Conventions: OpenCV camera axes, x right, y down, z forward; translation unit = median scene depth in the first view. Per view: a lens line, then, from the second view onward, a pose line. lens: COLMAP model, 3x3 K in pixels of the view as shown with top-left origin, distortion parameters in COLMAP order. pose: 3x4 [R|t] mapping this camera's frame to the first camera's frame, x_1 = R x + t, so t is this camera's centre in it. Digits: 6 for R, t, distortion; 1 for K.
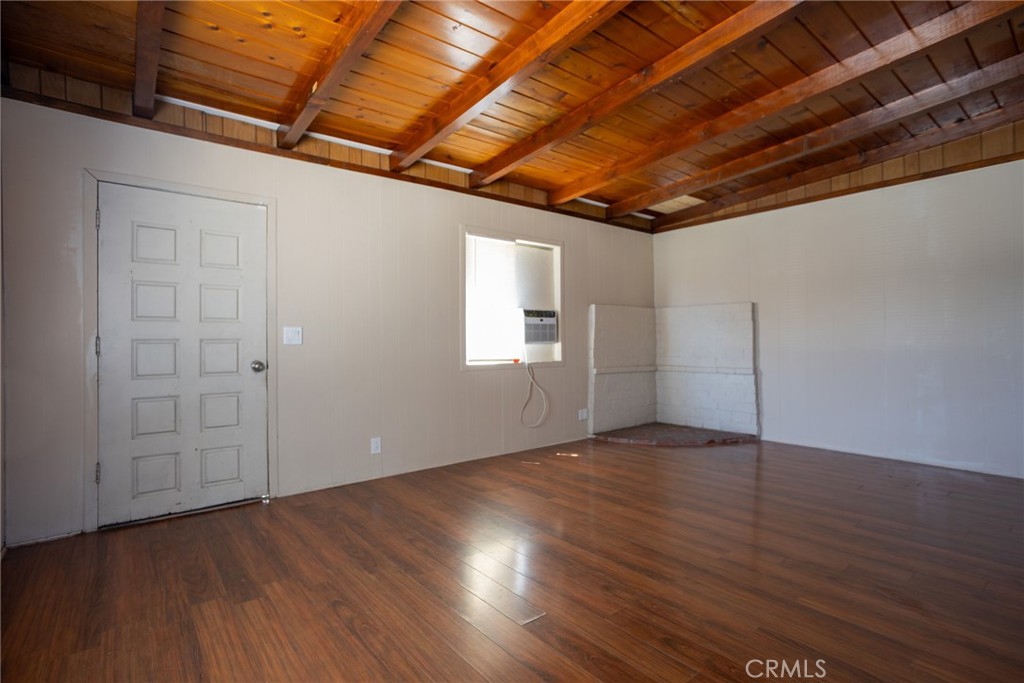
lens RADIAL K [[500.4, 0, 506.5], [0, 500.4, 337.0], [0, 0, 1]] dist [-0.051723, 0.029772]
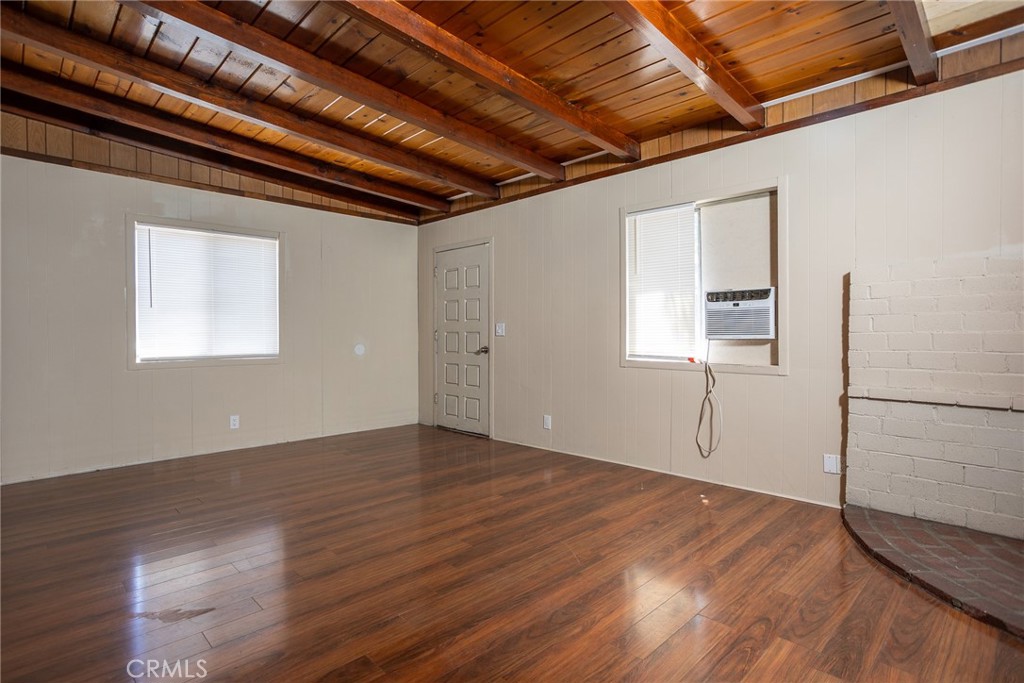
lens RADIAL K [[526.6, 0, 531.1], [0, 526.6, 335.2], [0, 0, 1]] dist [-0.022642, 0.001493]
pose [[0.122060, 0.012834, -0.992440, 0.782796], [0.009530, 0.999855, 0.014102, -0.004652], [0.992477, -0.011180, 0.121920, 0.651484]]
